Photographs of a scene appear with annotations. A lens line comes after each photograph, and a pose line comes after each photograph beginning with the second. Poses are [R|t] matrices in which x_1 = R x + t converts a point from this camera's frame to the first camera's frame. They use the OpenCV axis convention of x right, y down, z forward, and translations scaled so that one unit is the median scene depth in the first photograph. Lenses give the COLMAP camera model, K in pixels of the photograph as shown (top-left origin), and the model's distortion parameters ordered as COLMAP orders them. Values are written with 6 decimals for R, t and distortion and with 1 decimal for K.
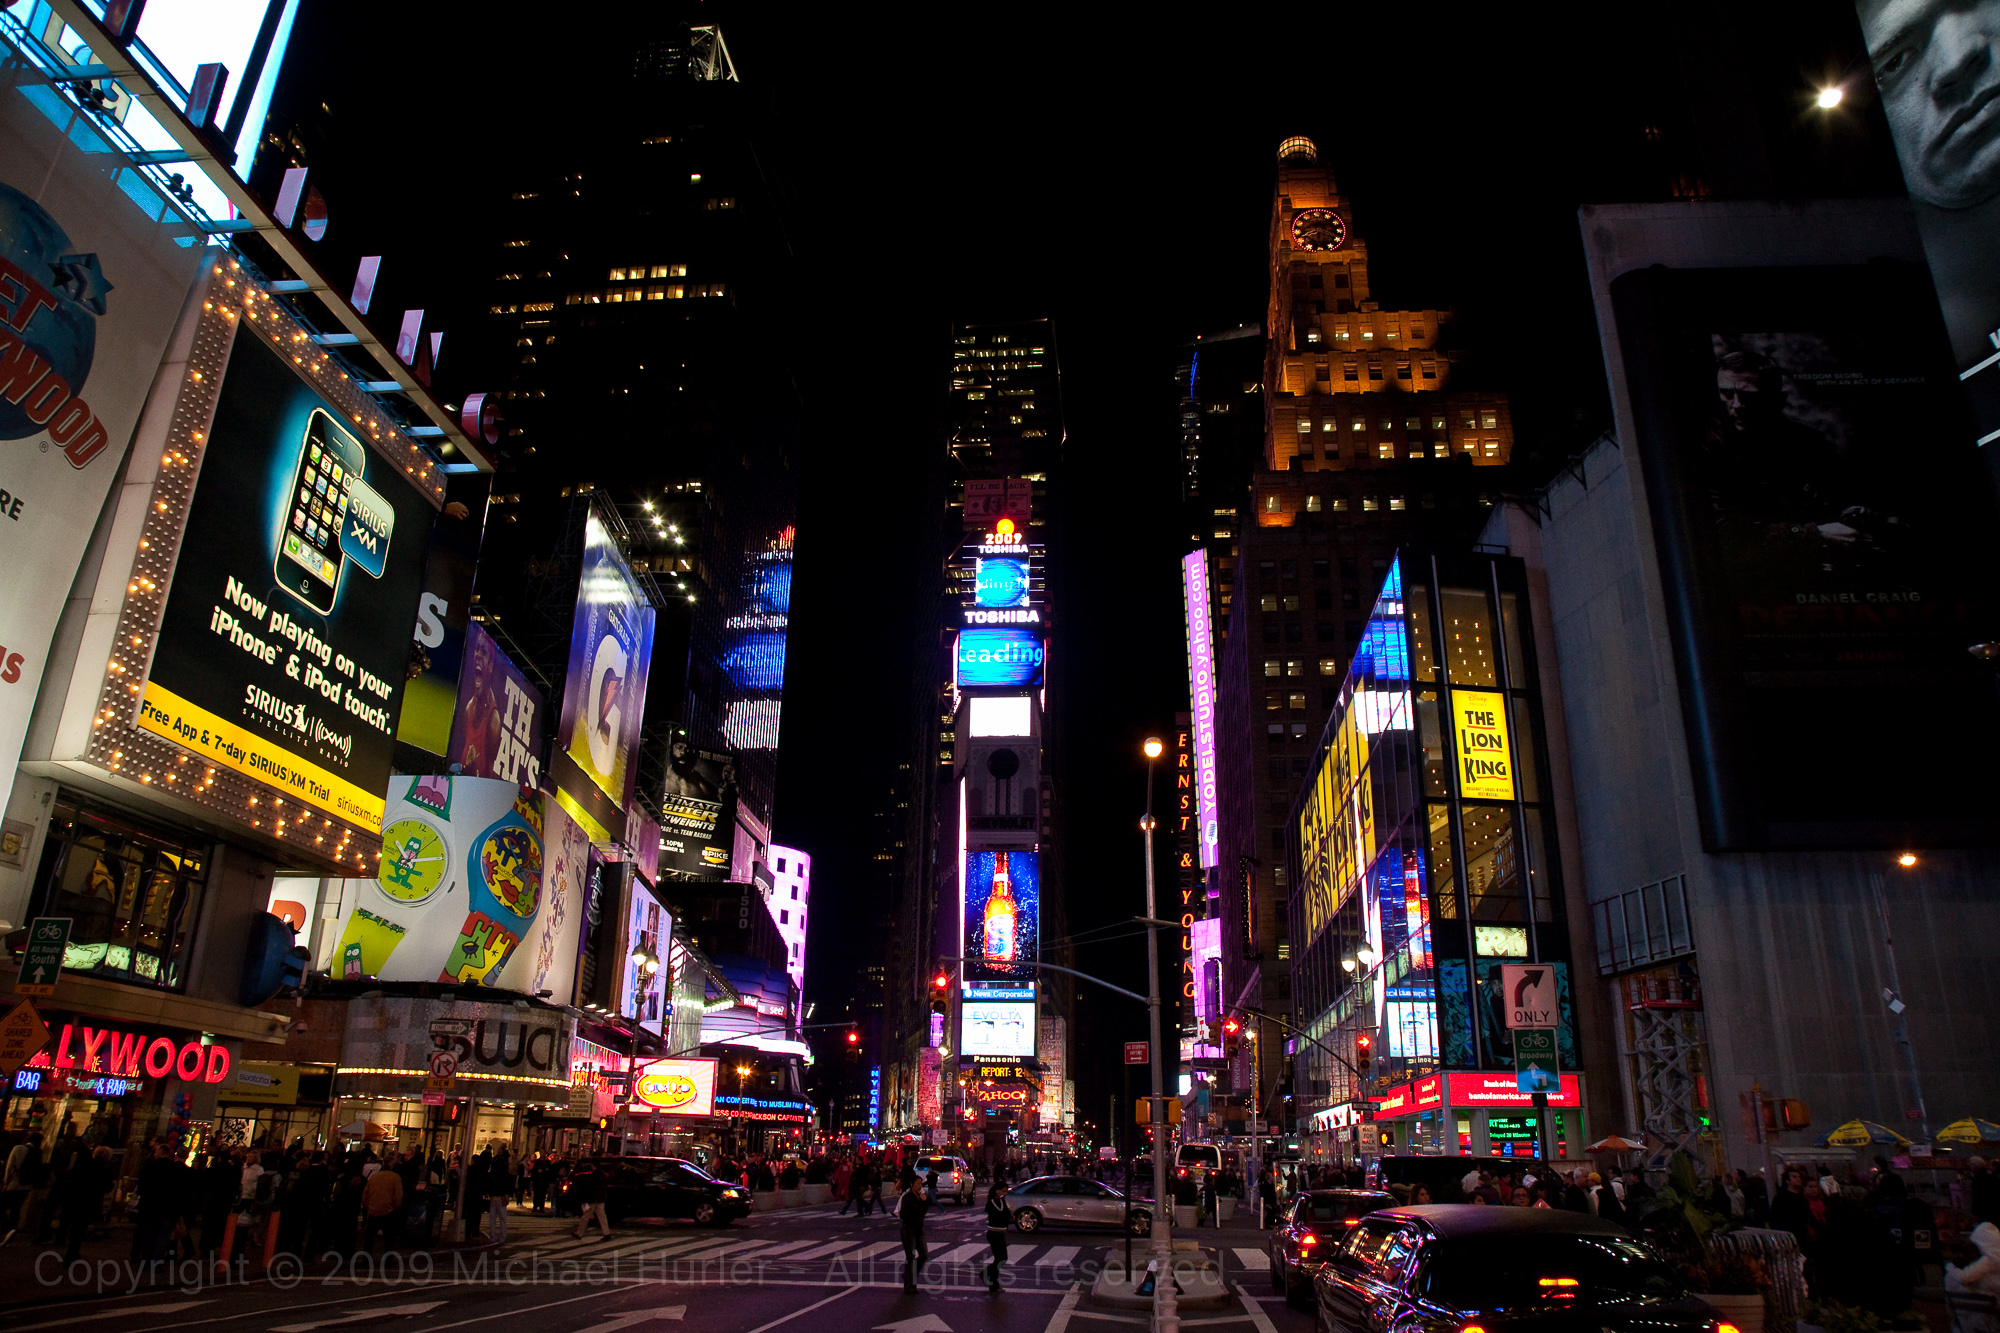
lens RADIAL K [[1380.5, 0, 999.7], [0, 1380.5, 664.2], [0, 0, 1]] dist [-0.119626, 0.070288]
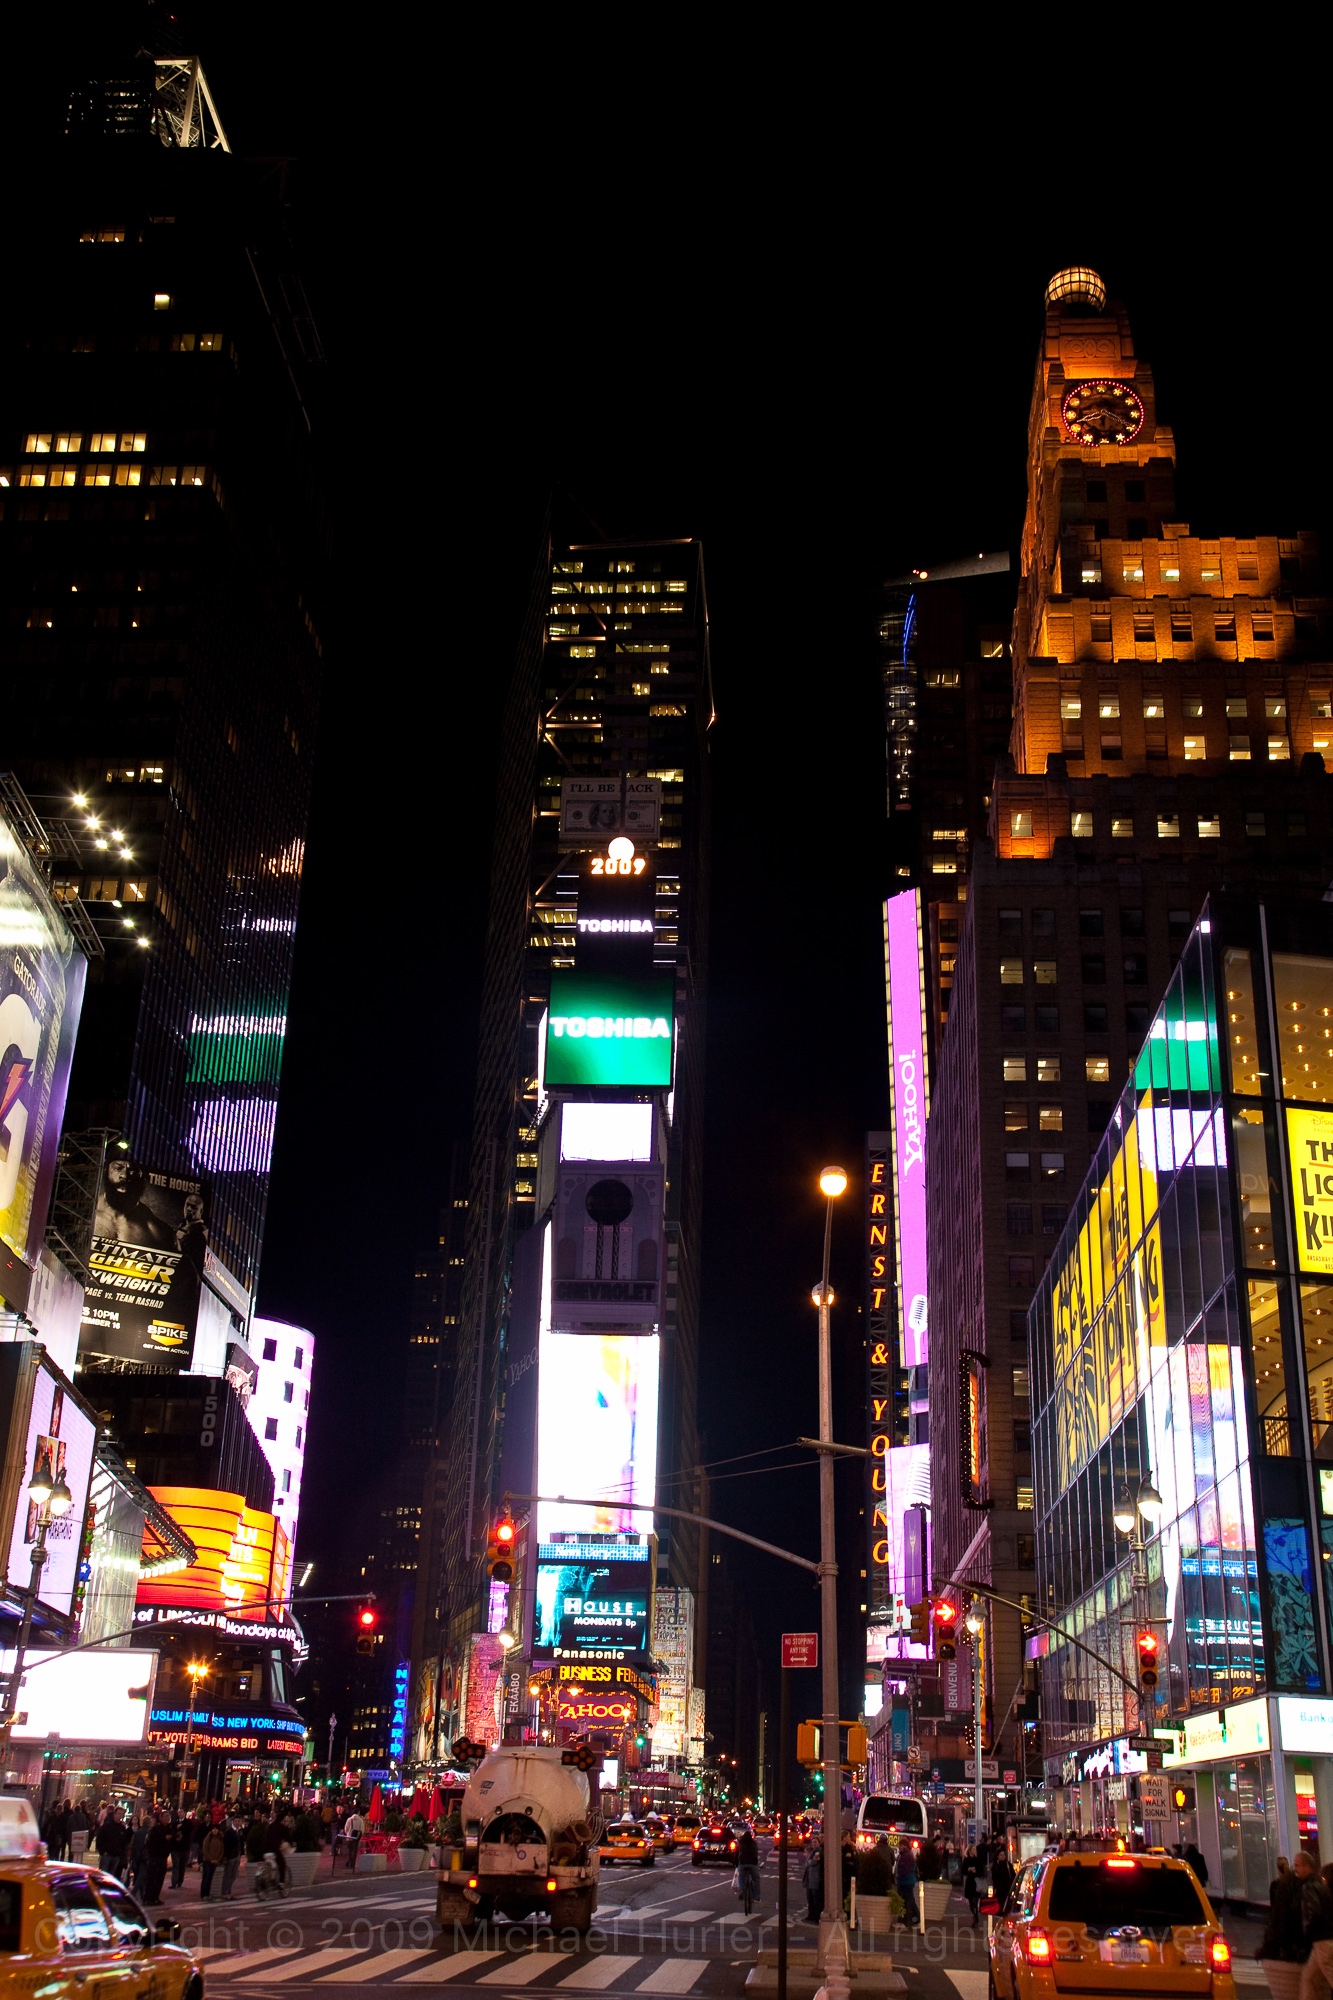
lens RADIAL K [[2058.7, 0, 665.0], [0, 2058.7, 1009.4], [0, 0, 1]] dist [0.002905, 0.125944]
pose [[0.999321, 0.024945, 0.027123, 0.000447], [-0.024348, 0.999459, -0.022121, 0.000278], [-0.027661, 0.021445, 0.999387, 0.002478]]
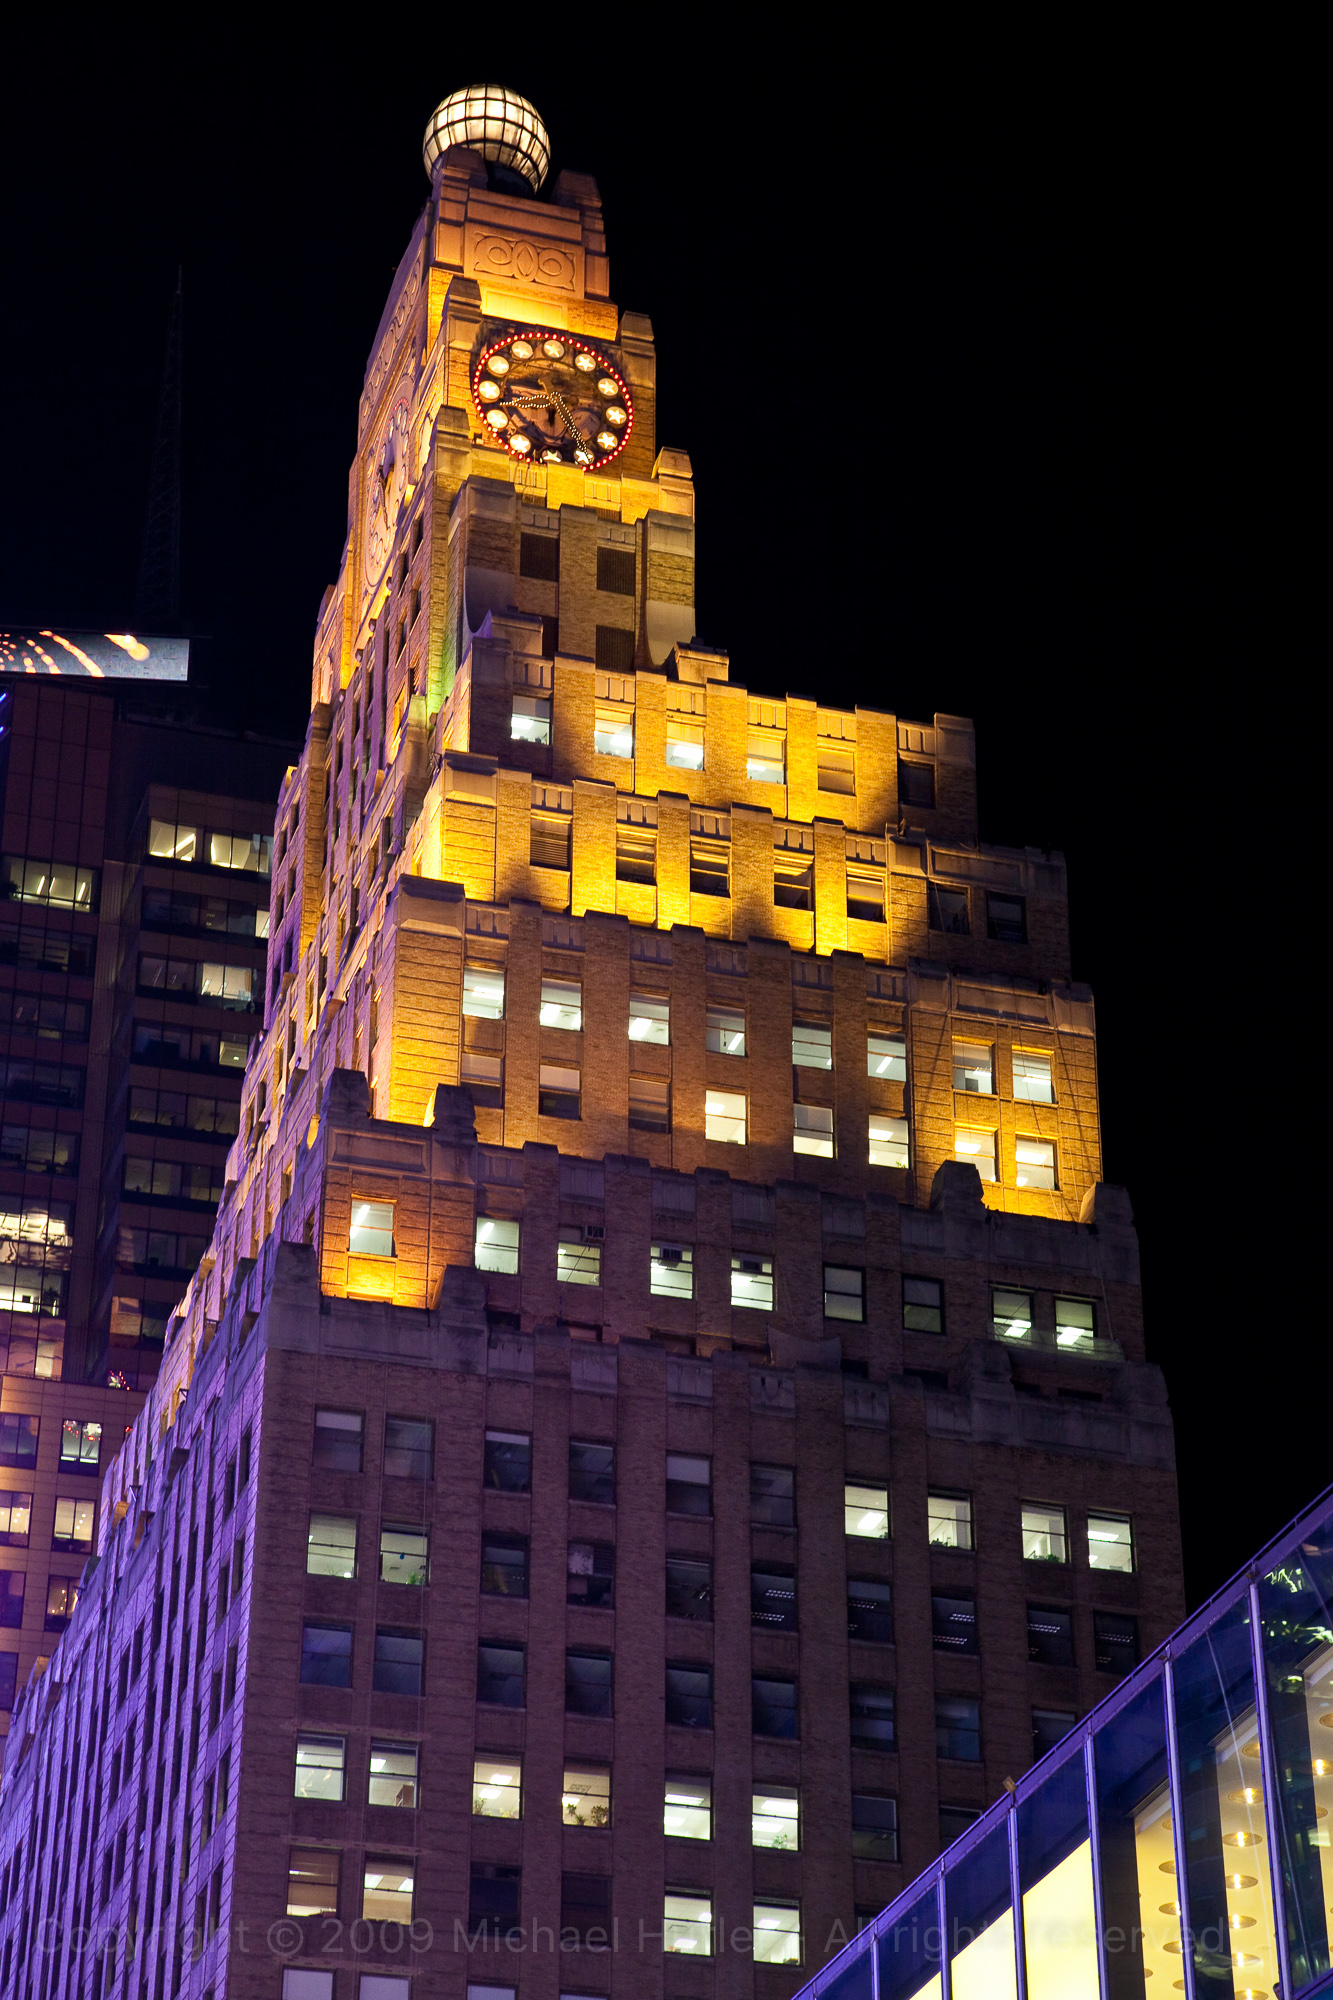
lens RADIAL K [[4504.8, 0, 666.5], [0, 4504.8, 1000.0], [0, 0, 1]] dist [0.427405, 0.290739]
pose [[0.923326, 0.178877, 0.339811, -0.185082], [-0.121706, 0.975579, -0.182850, 0.021781], [-0.364220, 0.127474, 0.922548, 0.062412]]
